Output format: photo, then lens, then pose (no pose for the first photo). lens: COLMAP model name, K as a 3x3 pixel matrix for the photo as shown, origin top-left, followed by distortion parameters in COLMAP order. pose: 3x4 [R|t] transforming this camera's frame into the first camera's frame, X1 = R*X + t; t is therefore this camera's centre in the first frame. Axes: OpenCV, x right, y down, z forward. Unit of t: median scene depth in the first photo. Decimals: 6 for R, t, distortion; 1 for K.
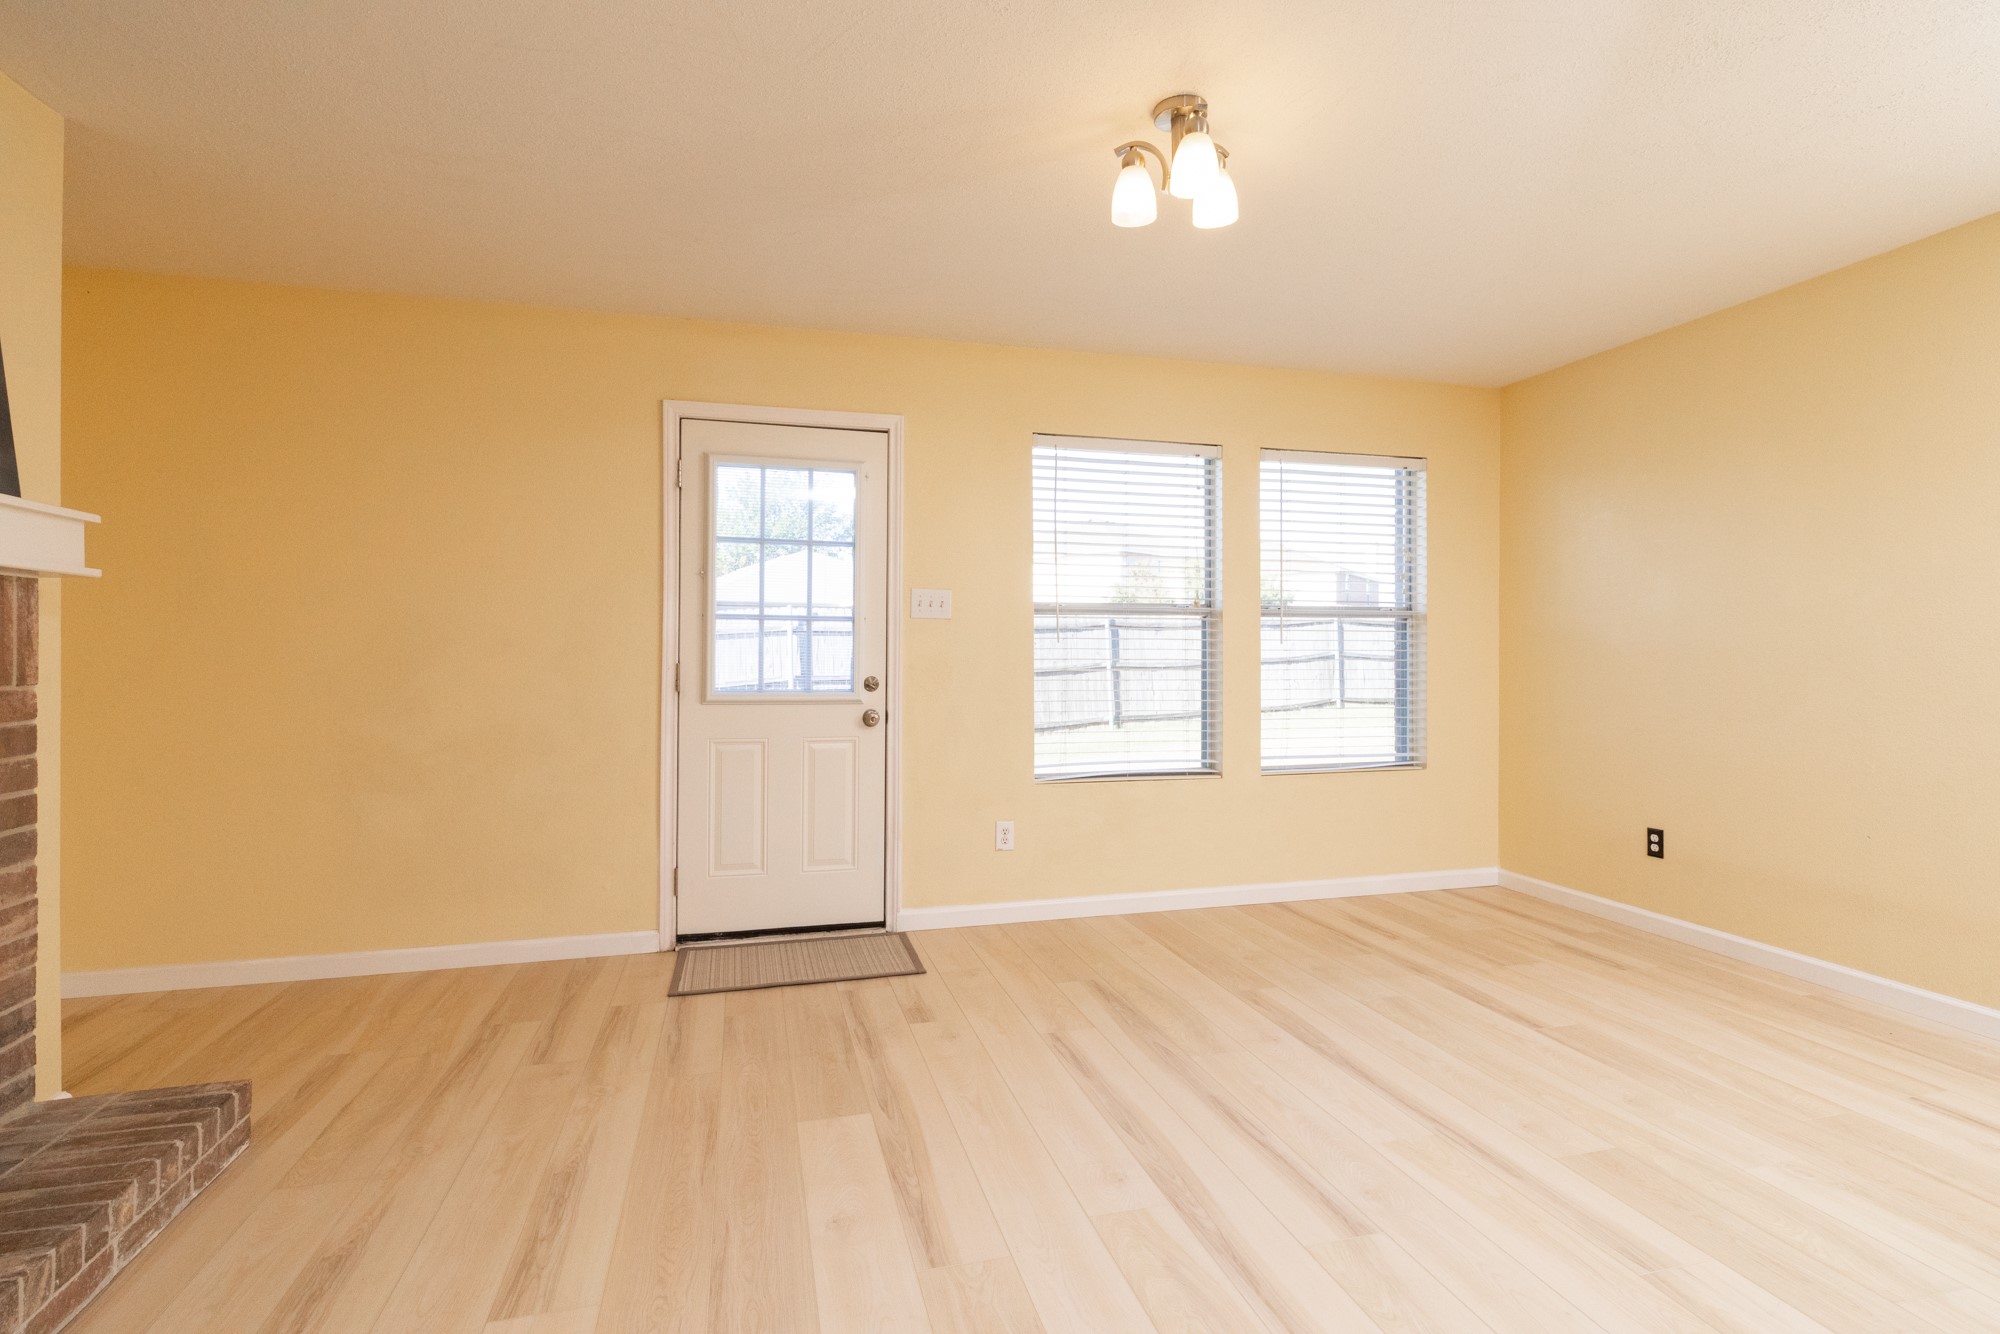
lens RADIAL K [[962.5, 0, 1000.4], [0, 962.5, 661.5], [0, 0, 1]] dist [0.000159, 0.000524]
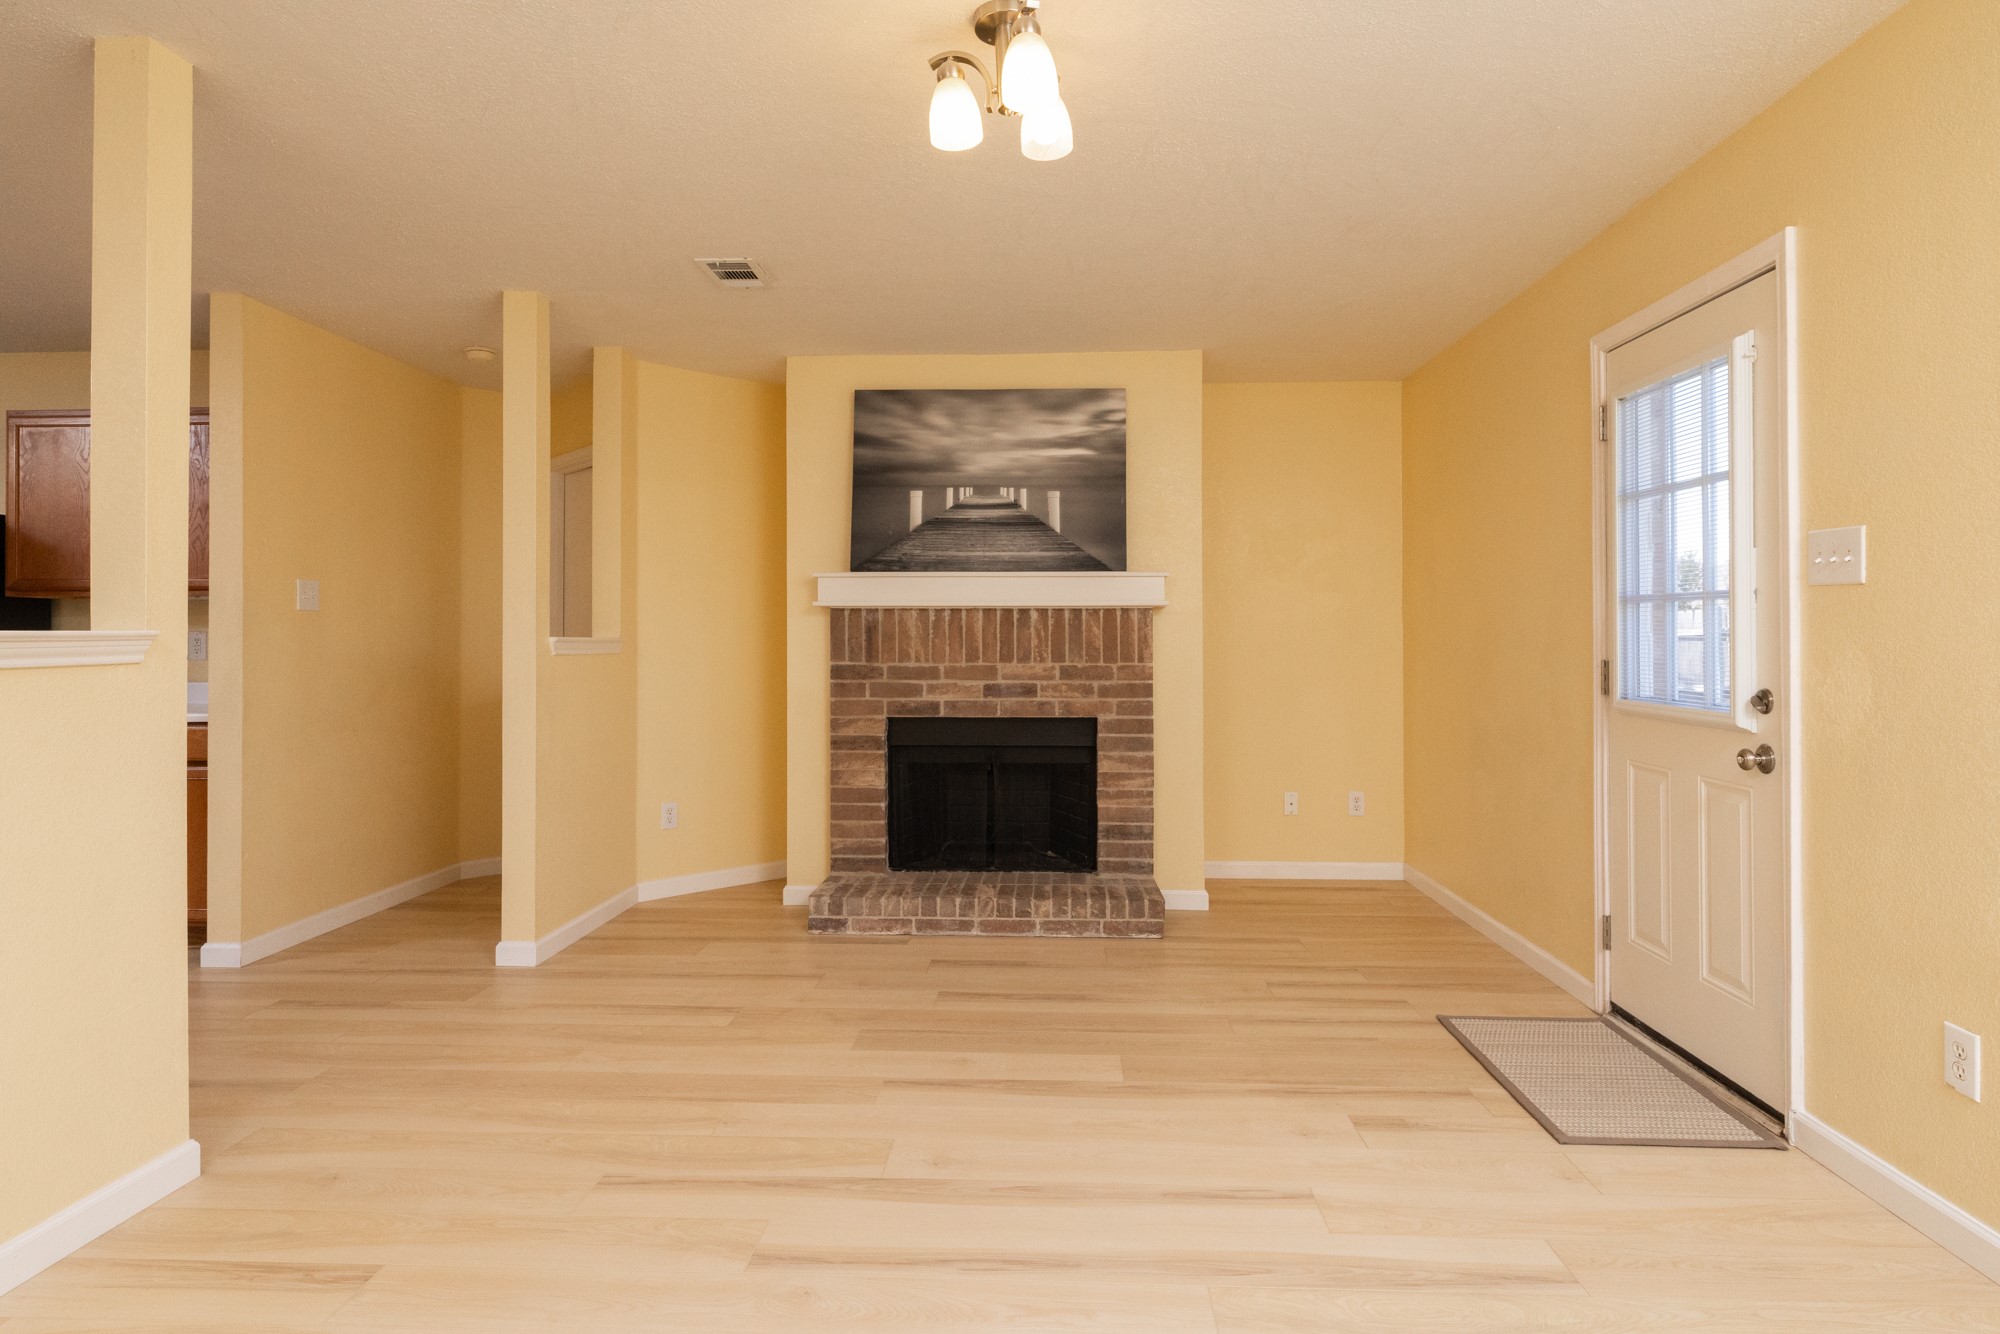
lens RADIAL K [[1095.7, 0, 1000.3], [0, 1095.7, 628.9], [0, 0, 1]] dist [-0.001366, -0.000573]
pose [[-0.312136, -0.008367, -0.950001, 1.192464], [-0.004187, 0.999964, -0.007431, -0.026031], [0.950028, 0.001659, -0.312159, 1.395252]]
